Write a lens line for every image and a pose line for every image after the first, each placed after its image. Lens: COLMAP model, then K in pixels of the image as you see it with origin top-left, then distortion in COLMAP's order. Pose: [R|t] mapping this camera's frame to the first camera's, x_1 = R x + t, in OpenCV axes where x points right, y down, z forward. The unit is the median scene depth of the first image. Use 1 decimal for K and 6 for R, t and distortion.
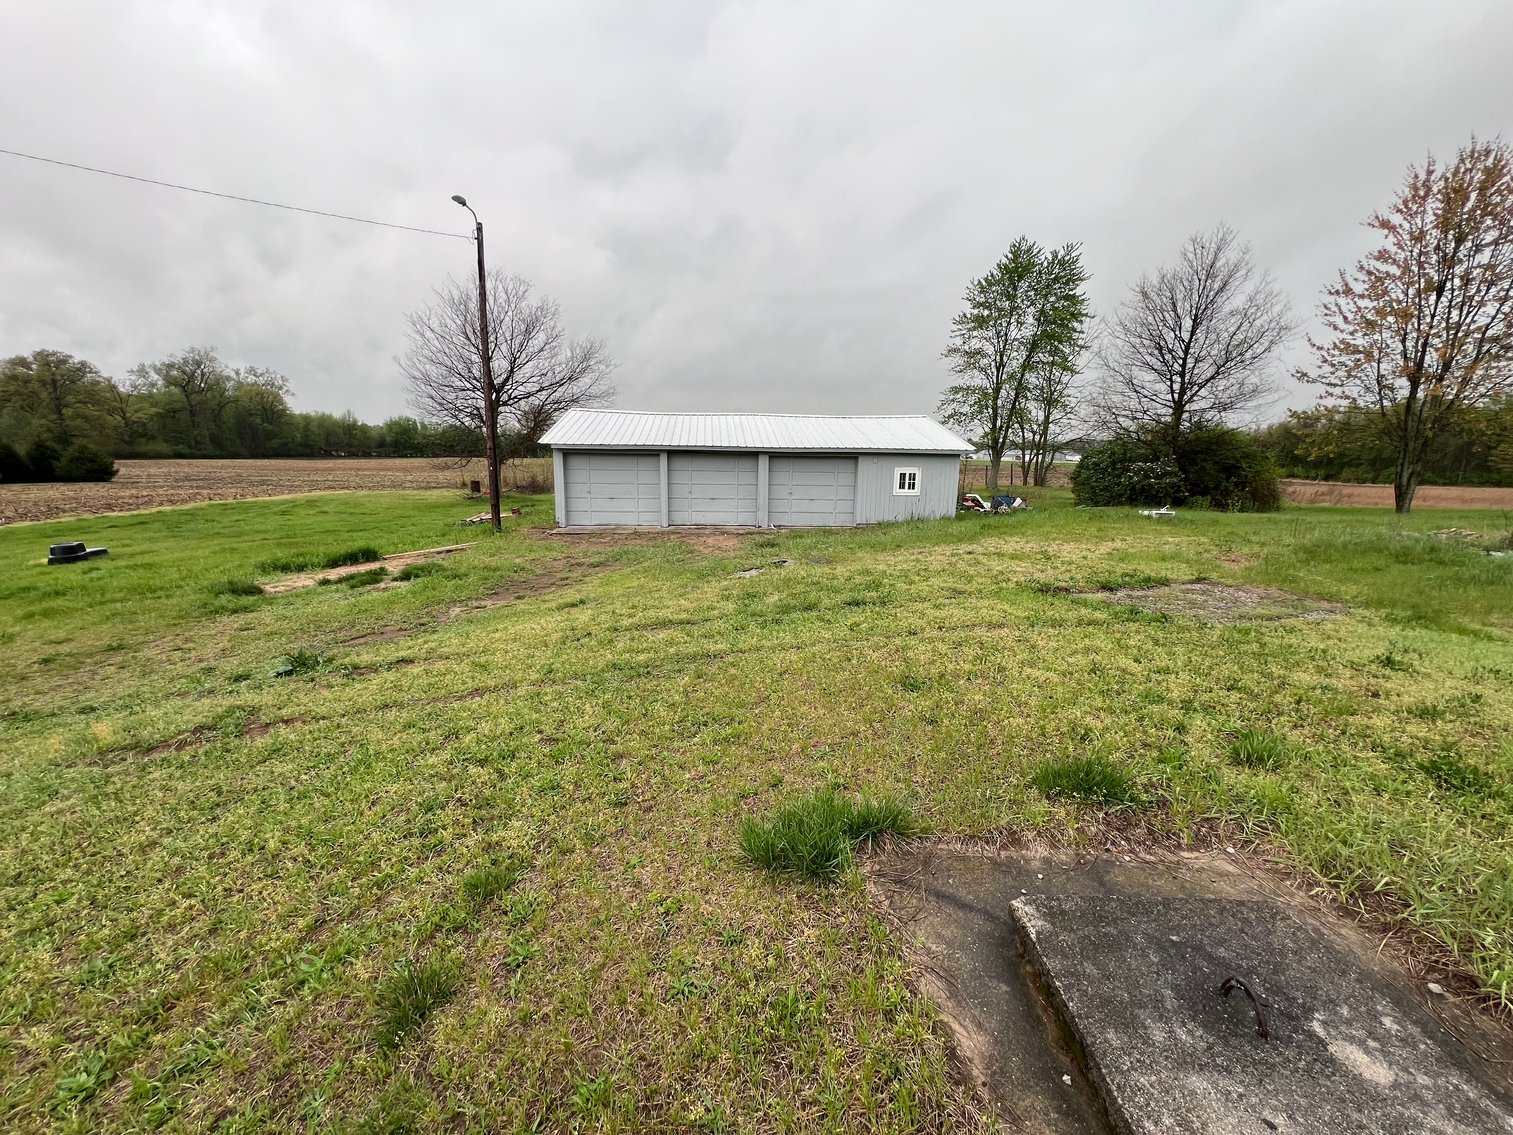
lens RADIAL K [[602.2, 0, 759.1], [0, 602.2, 576.6], [0, 0, 1]] dist [-0.012597, -0.000698]
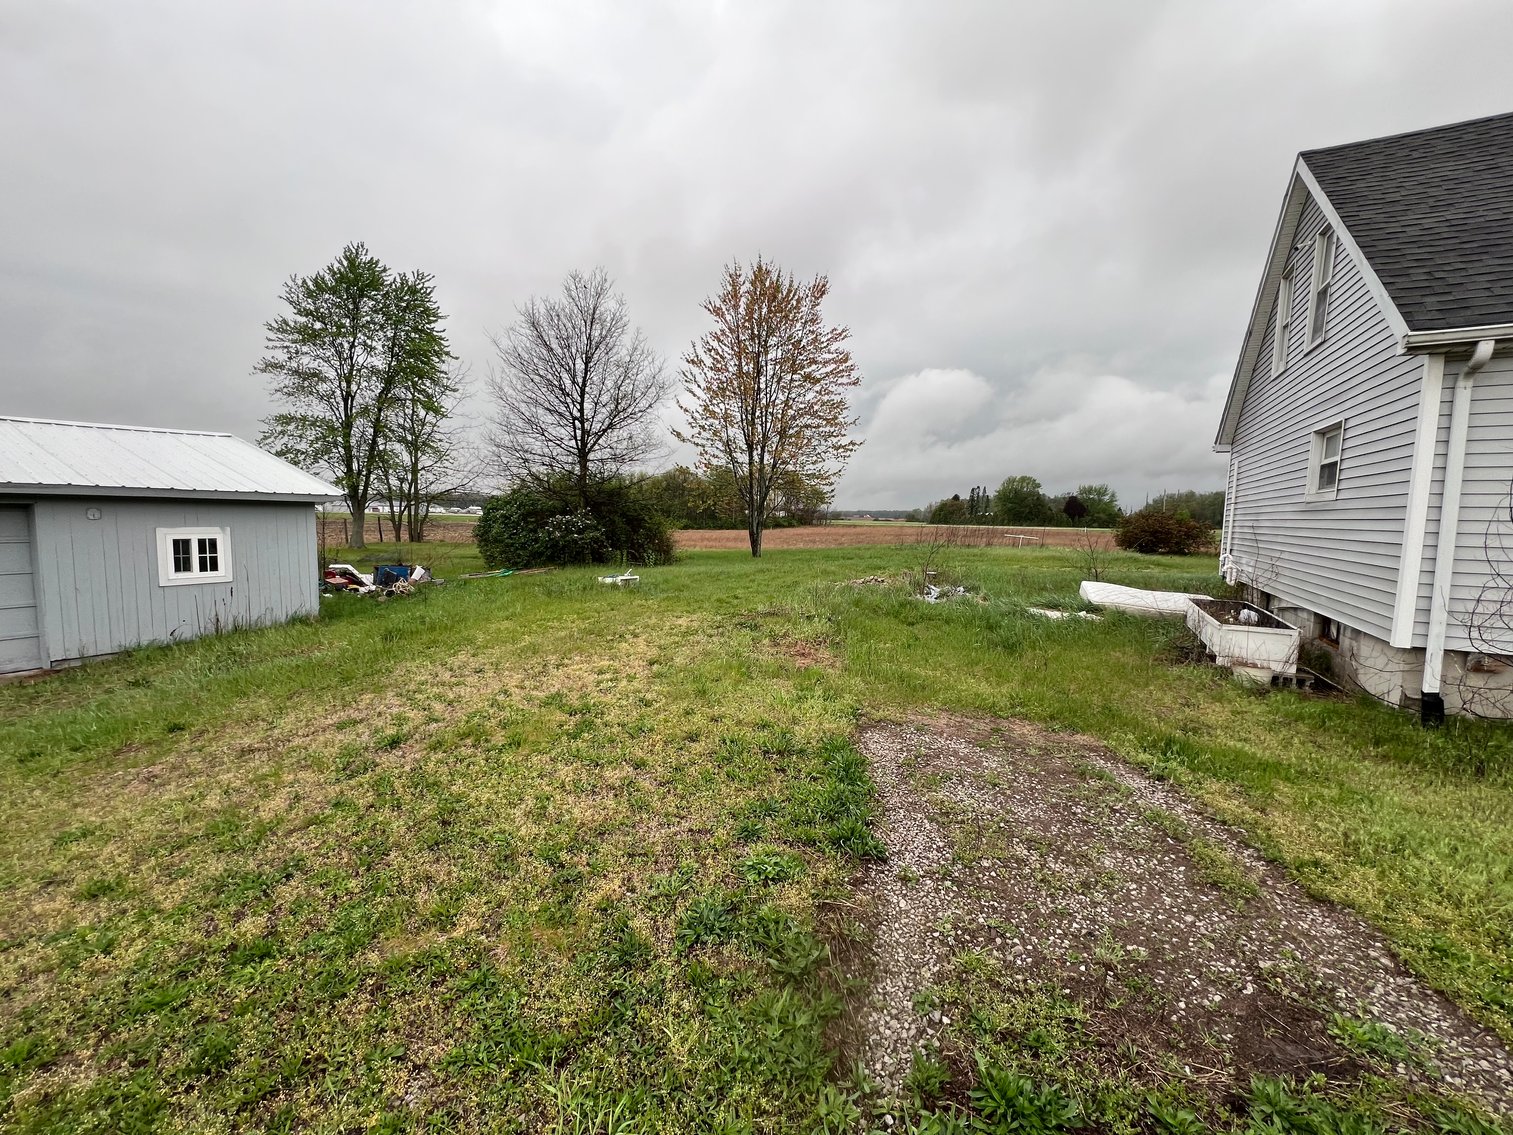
lens RADIAL K [[602.2, 0, 762.6], [0, 602.2, 566.3], [0, 0, 1]] dist [-0.012597, -0.000698]
pose [[0.562057, -0.073258, 0.823848, 0.043910], [0.156608, 0.987477, -0.019035, -0.028342], [-0.812136, 0.139720, 0.566492, 0.145435]]
